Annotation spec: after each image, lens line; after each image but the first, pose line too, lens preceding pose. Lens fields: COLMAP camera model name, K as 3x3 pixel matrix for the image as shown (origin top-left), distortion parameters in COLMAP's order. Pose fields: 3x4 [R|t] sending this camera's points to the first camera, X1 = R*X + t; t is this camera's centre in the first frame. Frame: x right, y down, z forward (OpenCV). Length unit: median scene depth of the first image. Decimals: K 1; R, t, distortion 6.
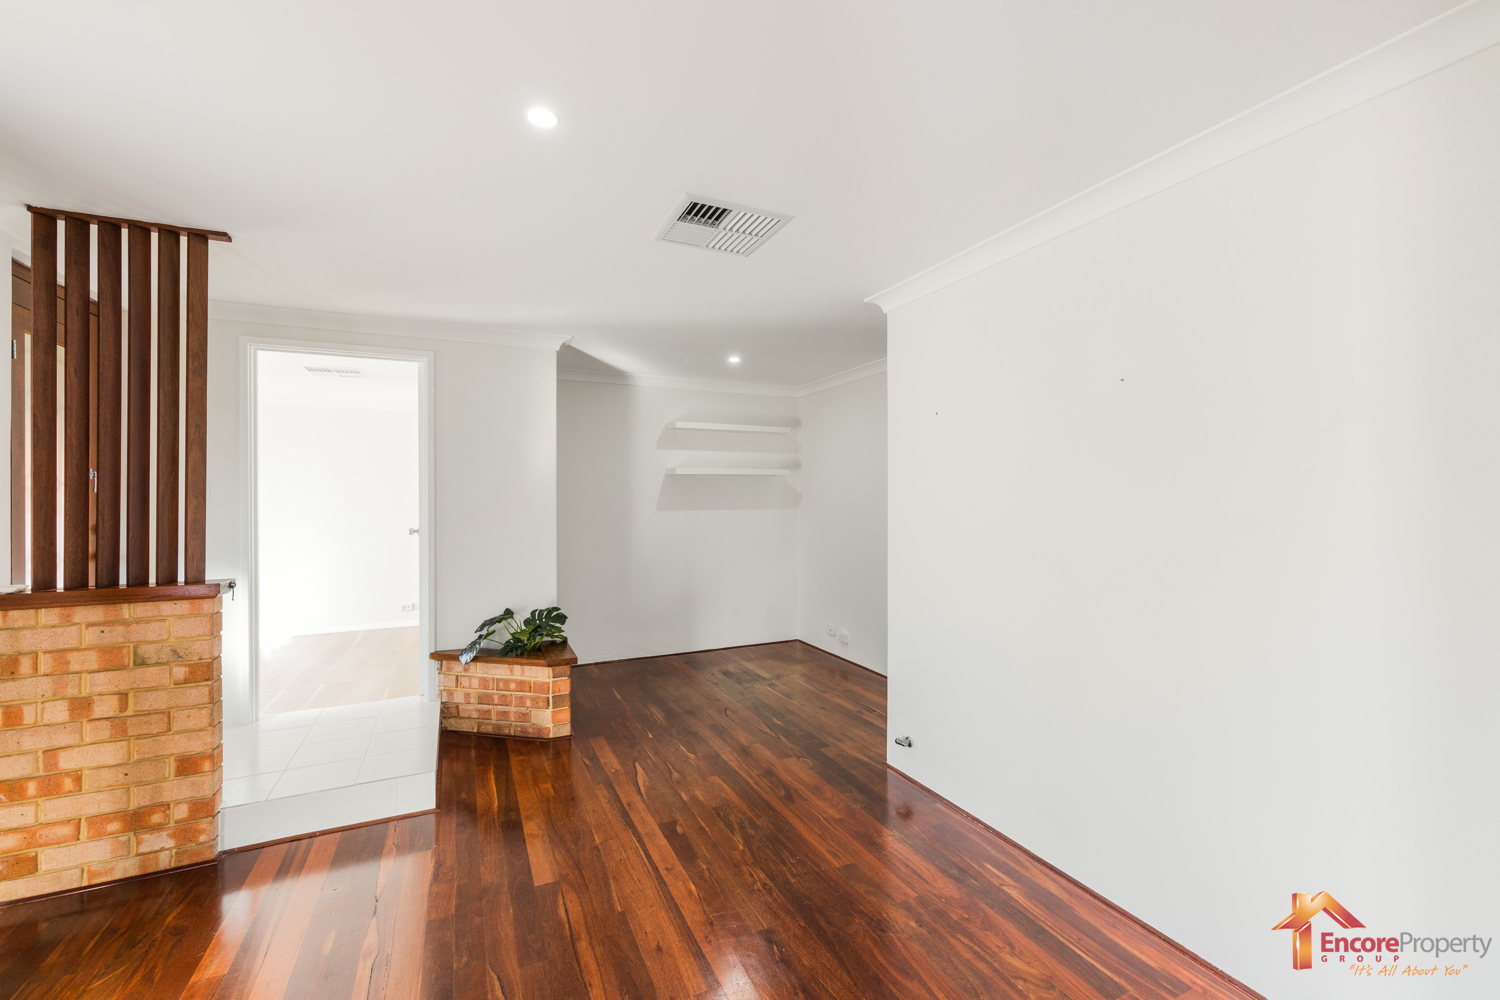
lens RADIAL K [[612.8, 0, 748.5], [0, 612.8, 489.8], [0, 0, 1]] dist [0.007188, 0.000890]
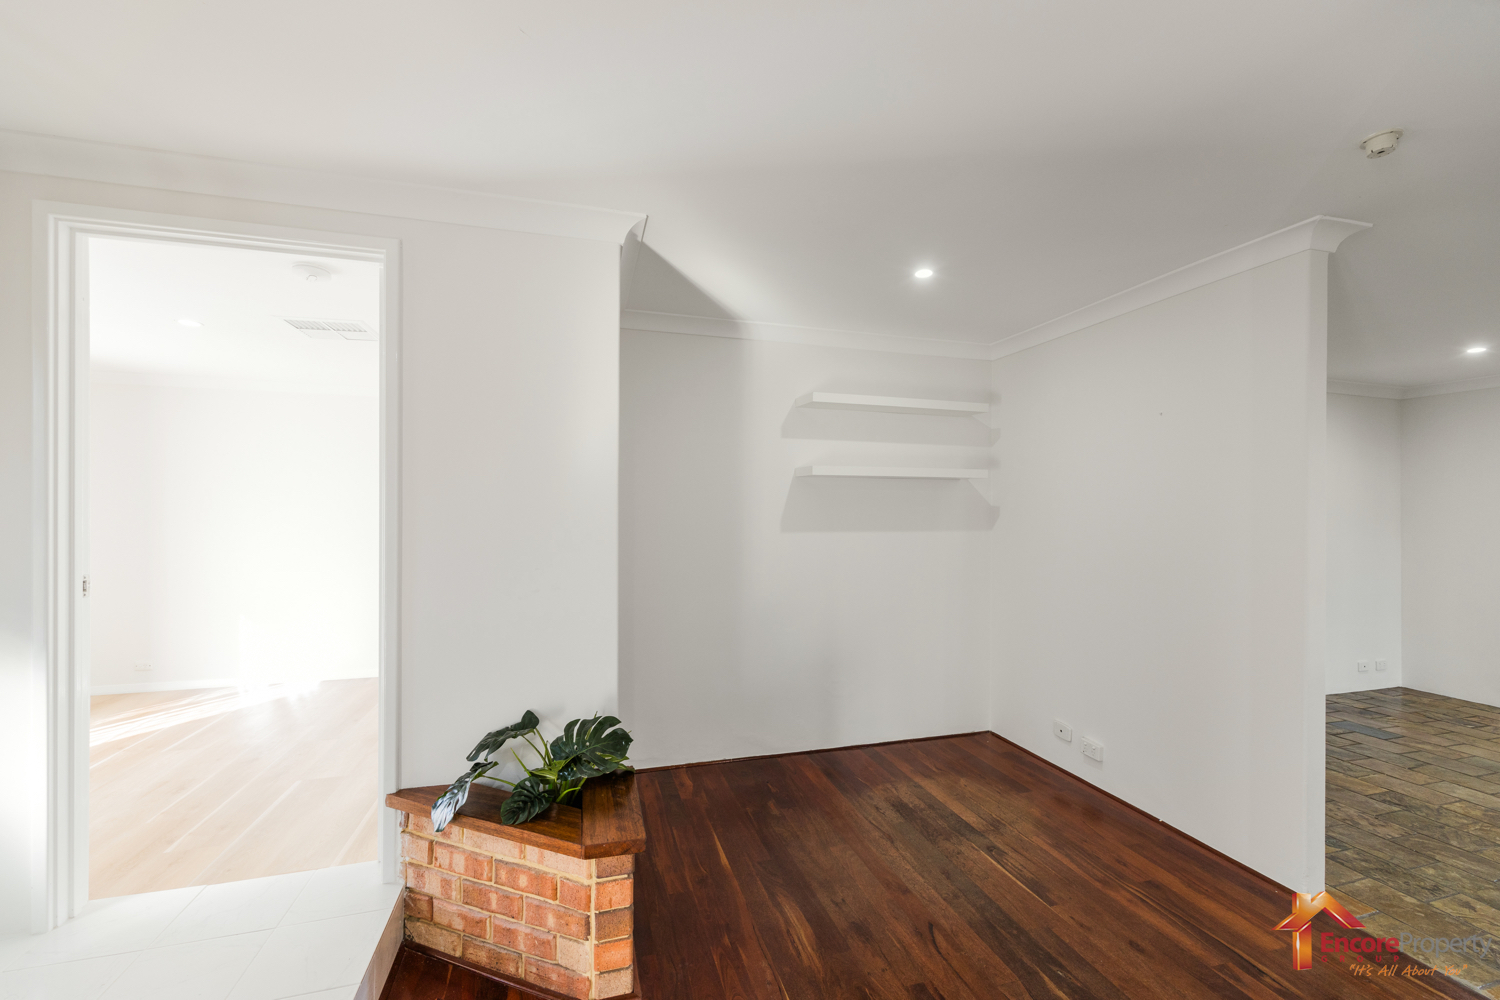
lens RADIAL K [[612.8, 0, 750.6], [0, 612.8, 506.3], [0, 0, 1]] dist [0.007188, 0.000890]
pose [[0.988229, 0.007797, -0.152785, -0.110966], [-0.007277, 0.999966, 0.003961, 0.005978], [0.152811, -0.002803, 0.988251, 0.475150]]
